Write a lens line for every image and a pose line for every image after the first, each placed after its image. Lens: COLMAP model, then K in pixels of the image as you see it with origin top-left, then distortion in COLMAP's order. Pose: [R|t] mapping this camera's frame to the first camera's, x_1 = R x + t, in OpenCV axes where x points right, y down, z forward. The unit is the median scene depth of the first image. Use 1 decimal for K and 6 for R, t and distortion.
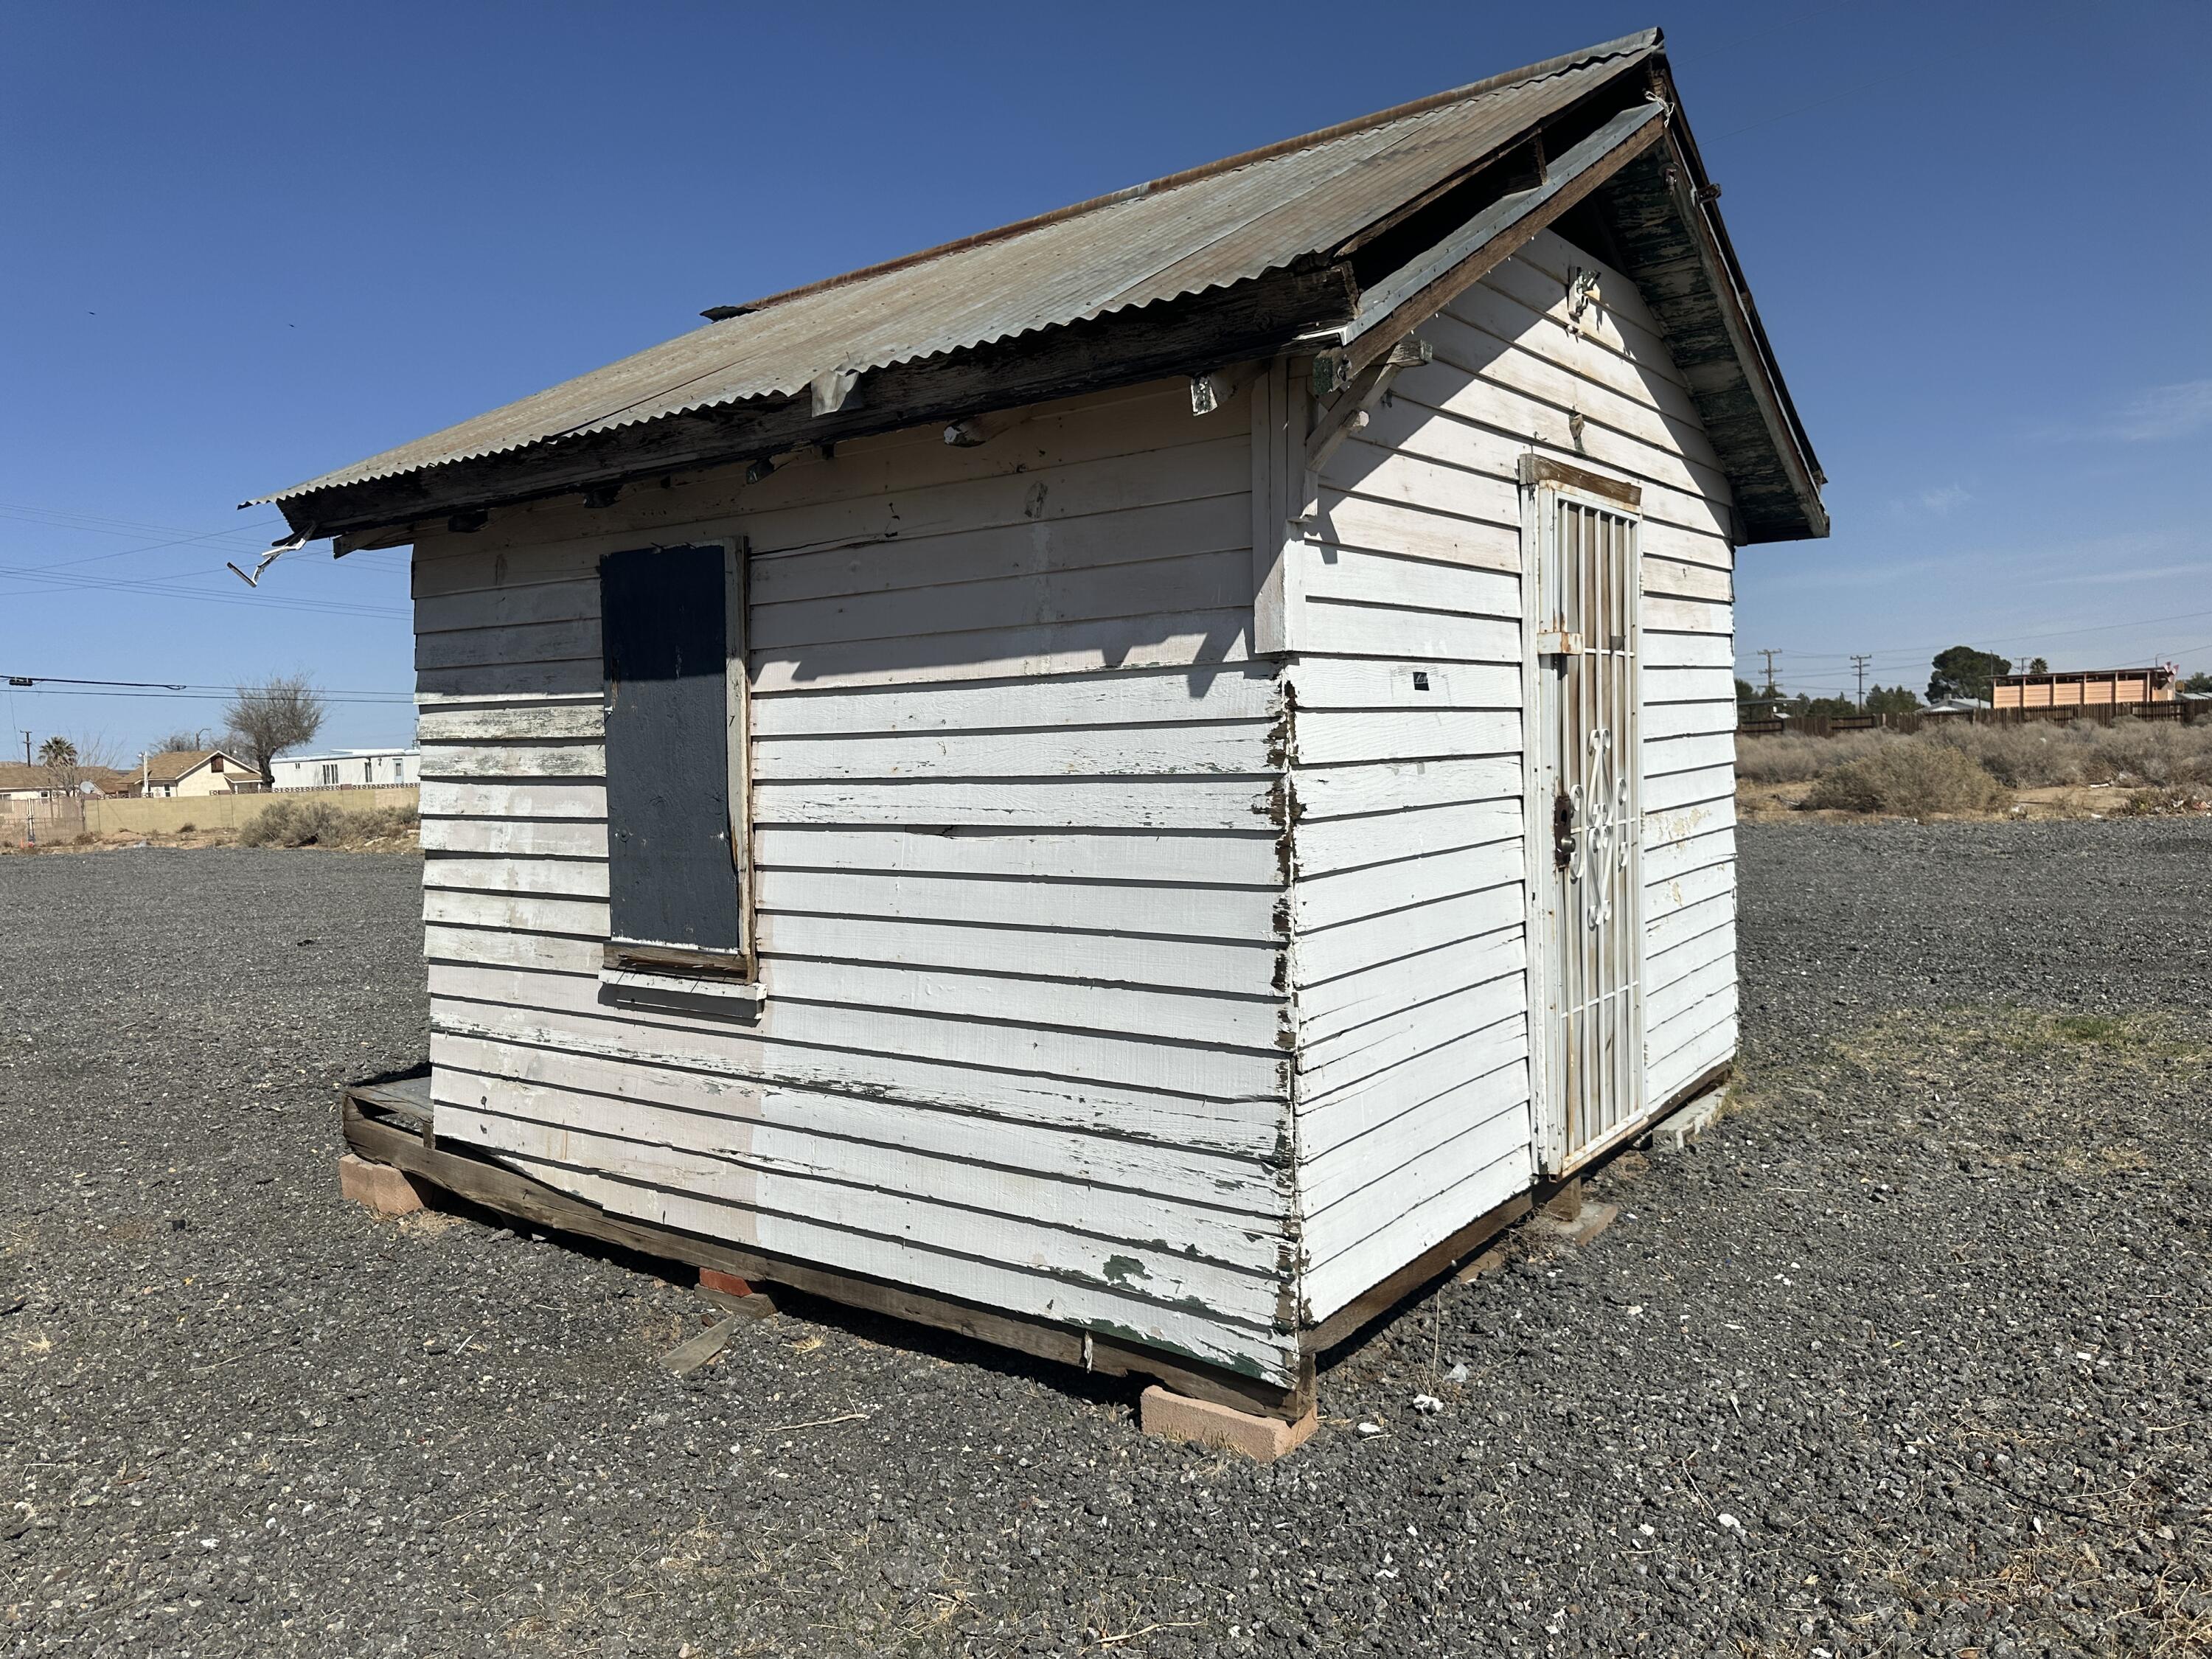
lens RADIAL K [[1587.4, 0, 1106.0], [0, 1587.4, 829.5], [0, 0, 1]] dist [-0.003722, -0.005517]
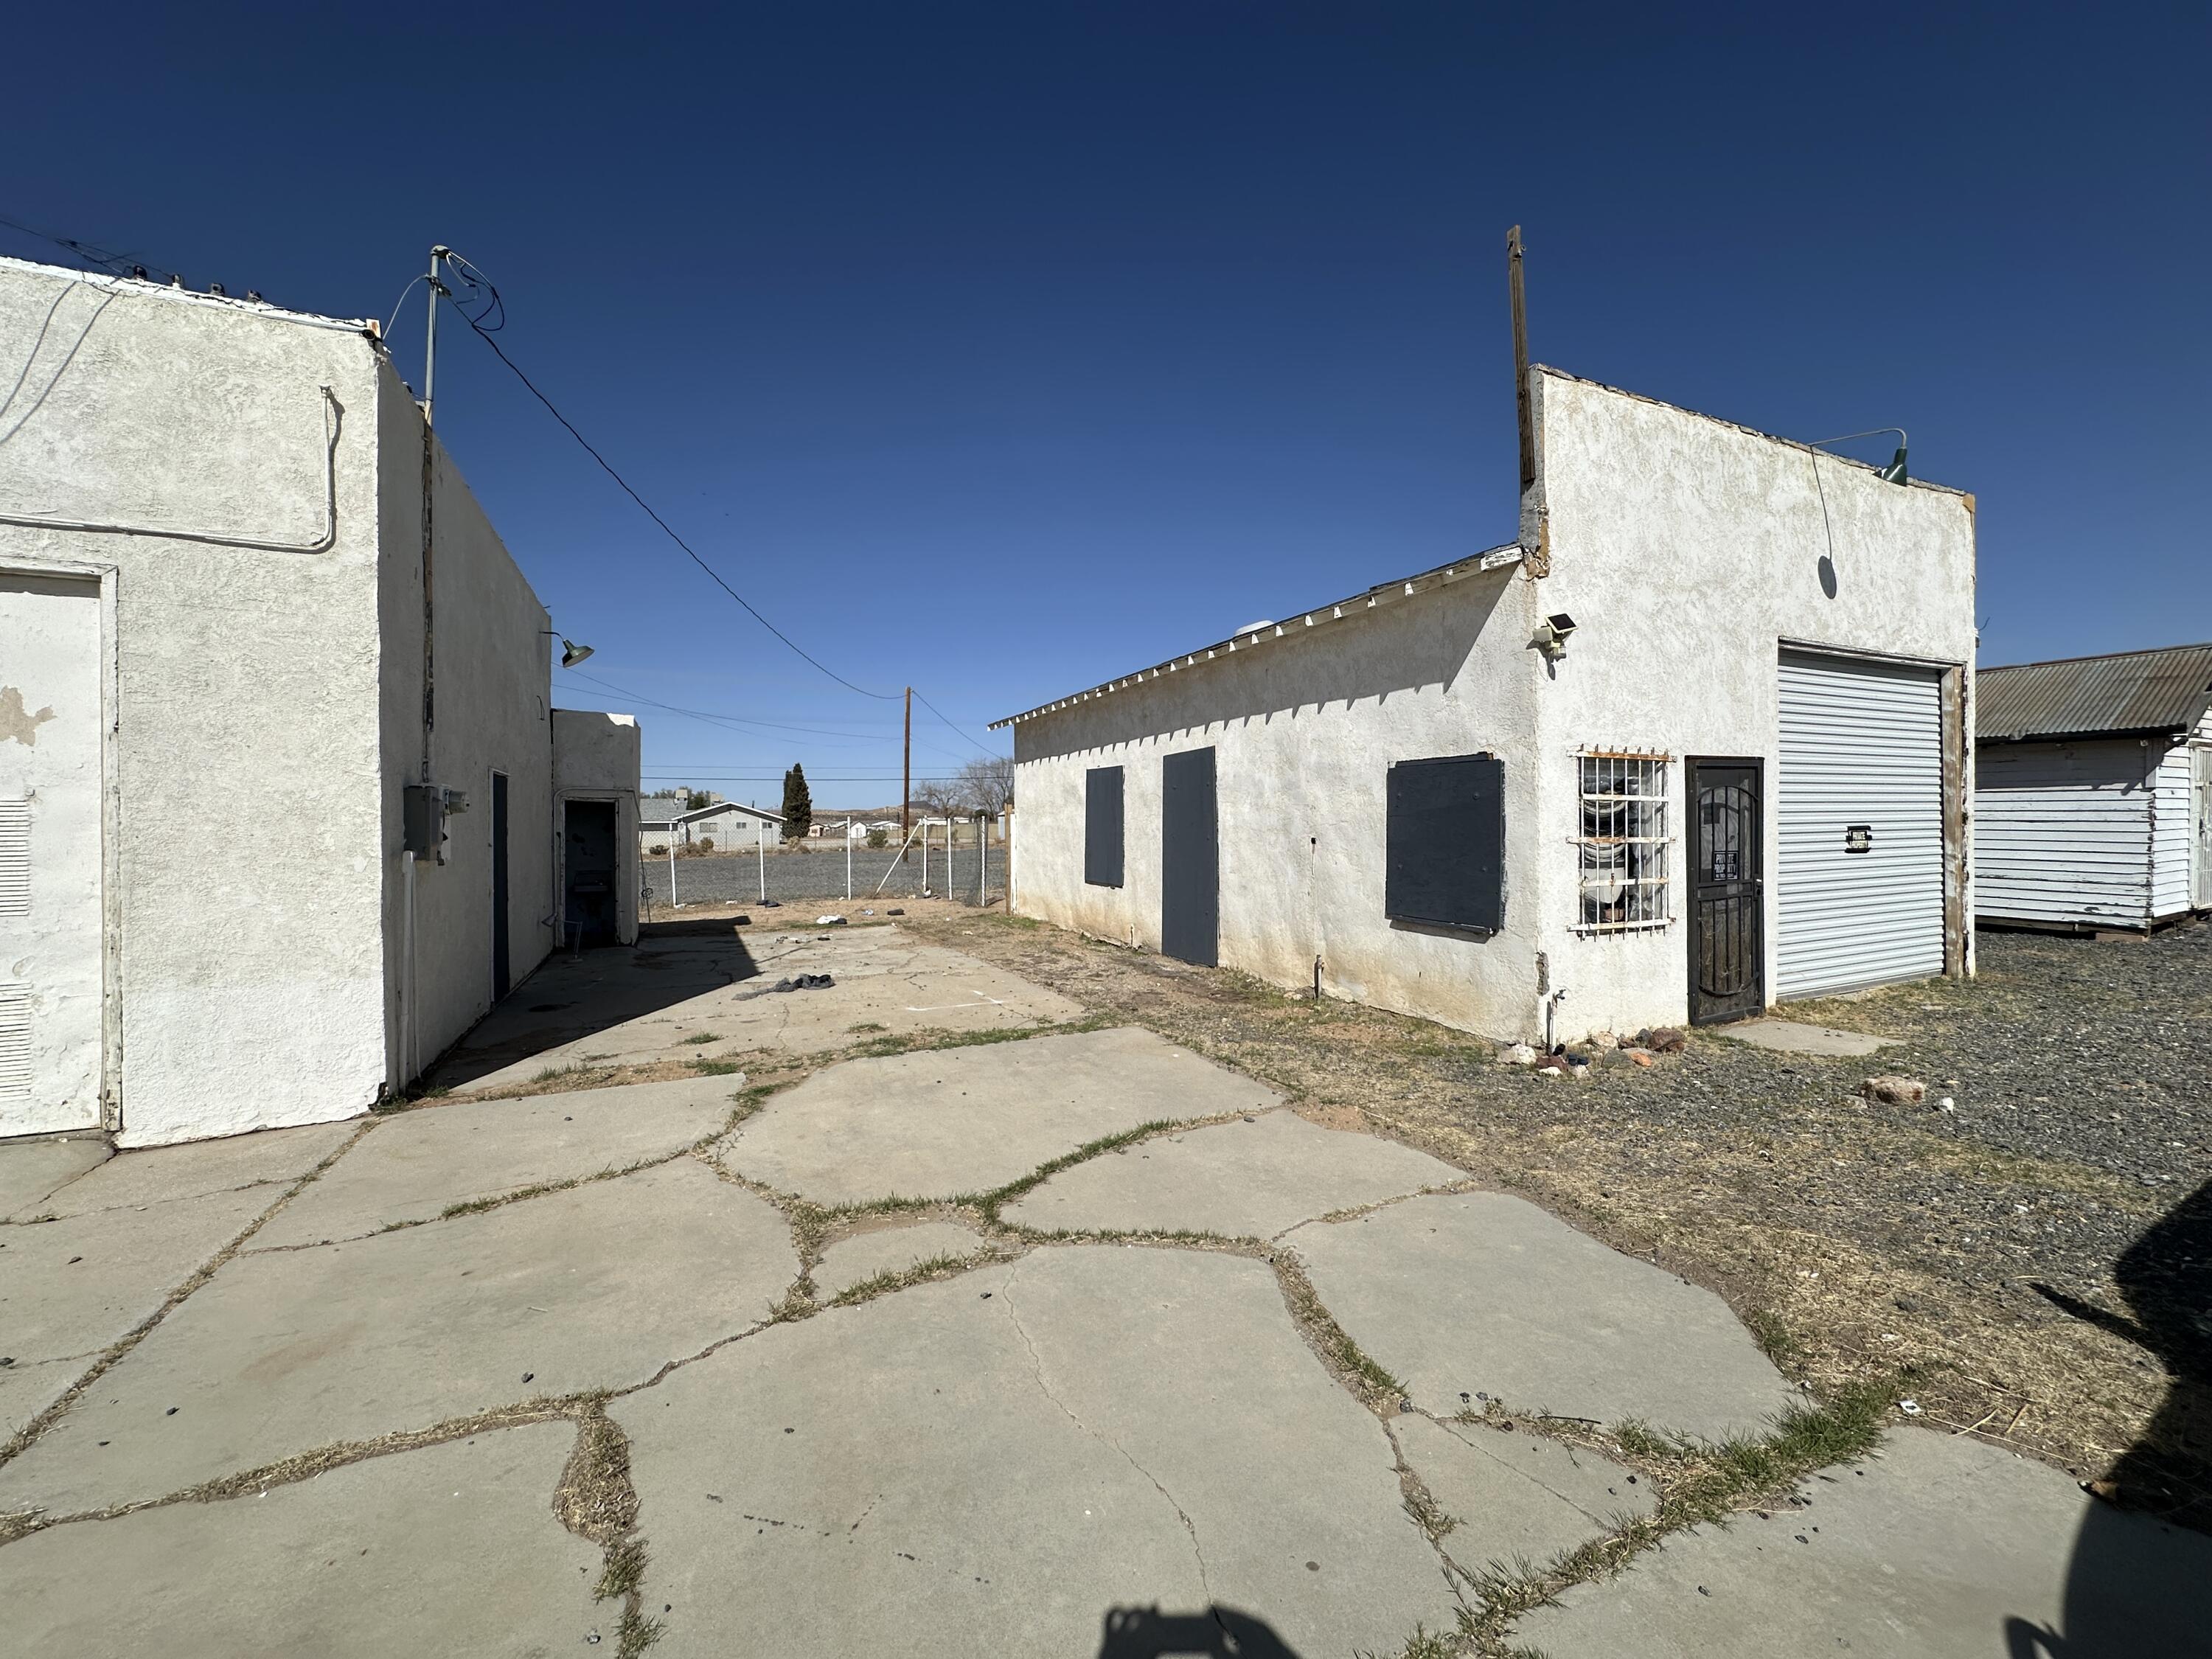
lens RADIAL K [[883.2, 0, 1106.0], [0, 883.2, 829.5], [0, 0, 1]] dist [-0.001127, 0.000276]
pose [[0.903713, 0.034055, -0.426782, -1.568076], [-0.046684, 0.998726, -0.019161, 0.217590], [0.425586, 0.037240, 0.904151, -2.755762]]
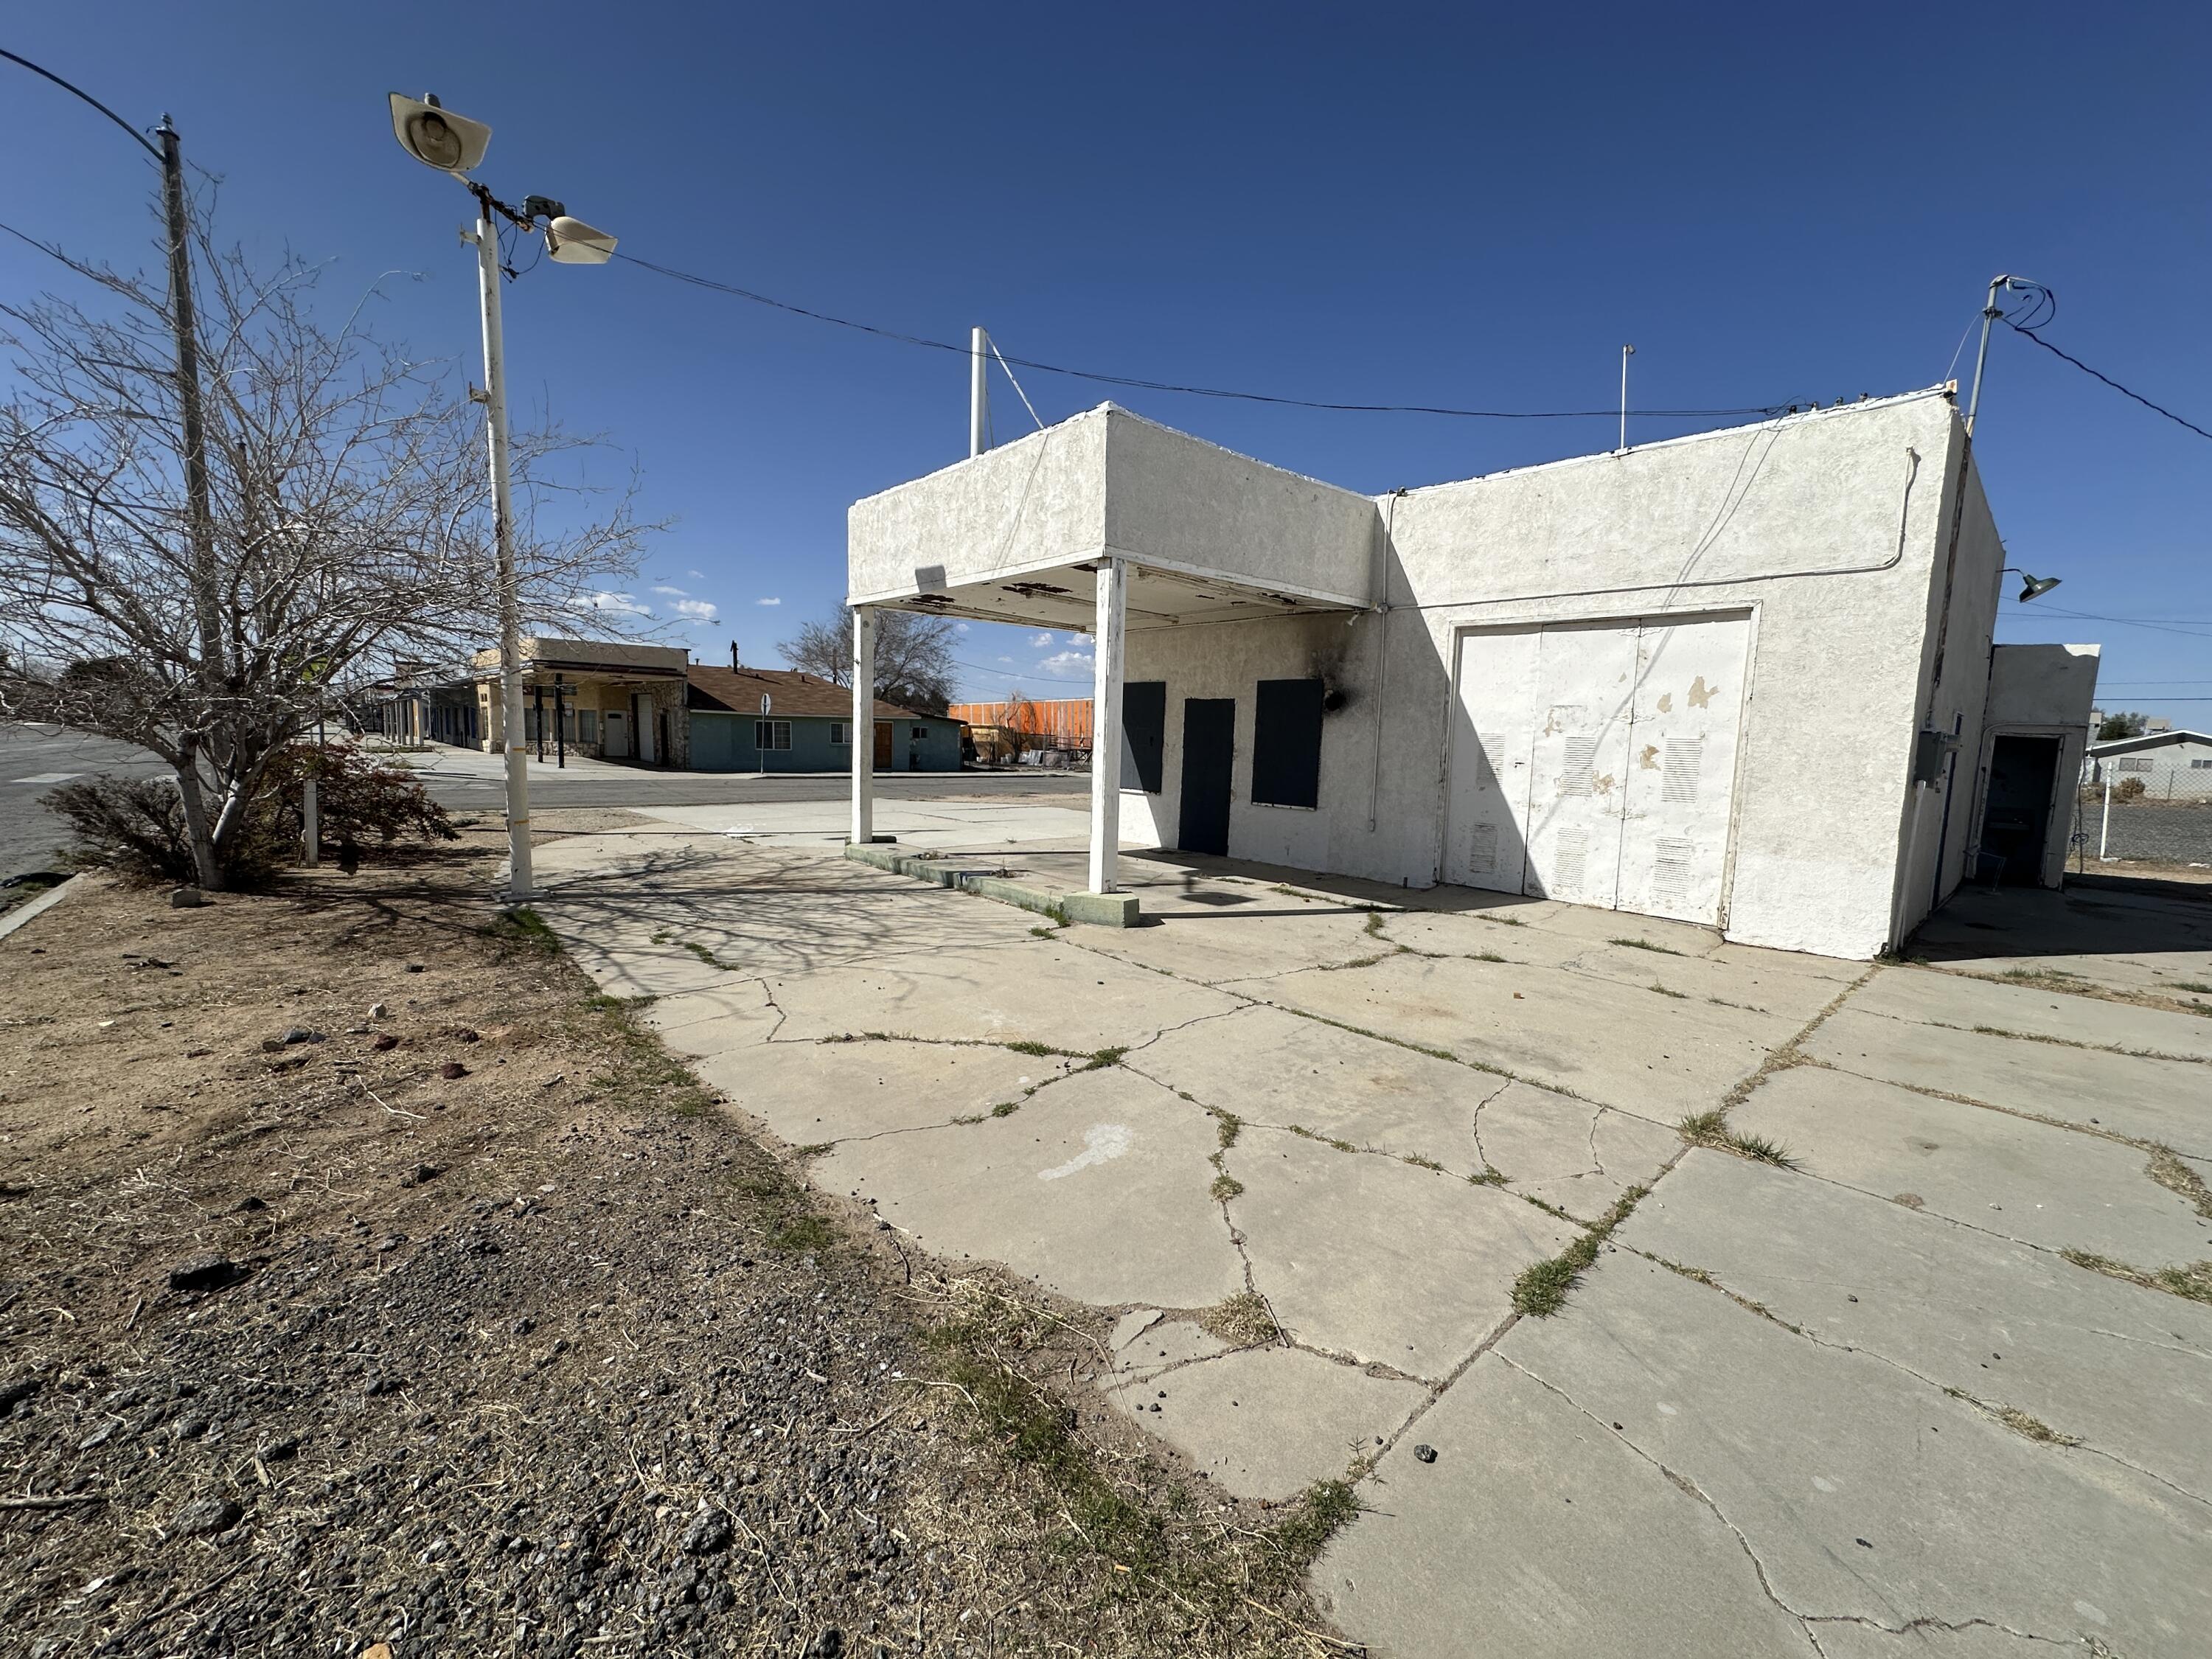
lens RADIAL K [[879.6, 0, 1111.9], [0, 879.6, 825.2], [0, 0, 1]] dist [-0.000574, 0.000131]
pose [[-0.149852, 0.136503, -0.979240, -1.092668], [-0.069431, 0.986526, 0.148143, 0.213095], [0.986268, 0.090189, -0.138355, -3.346732]]
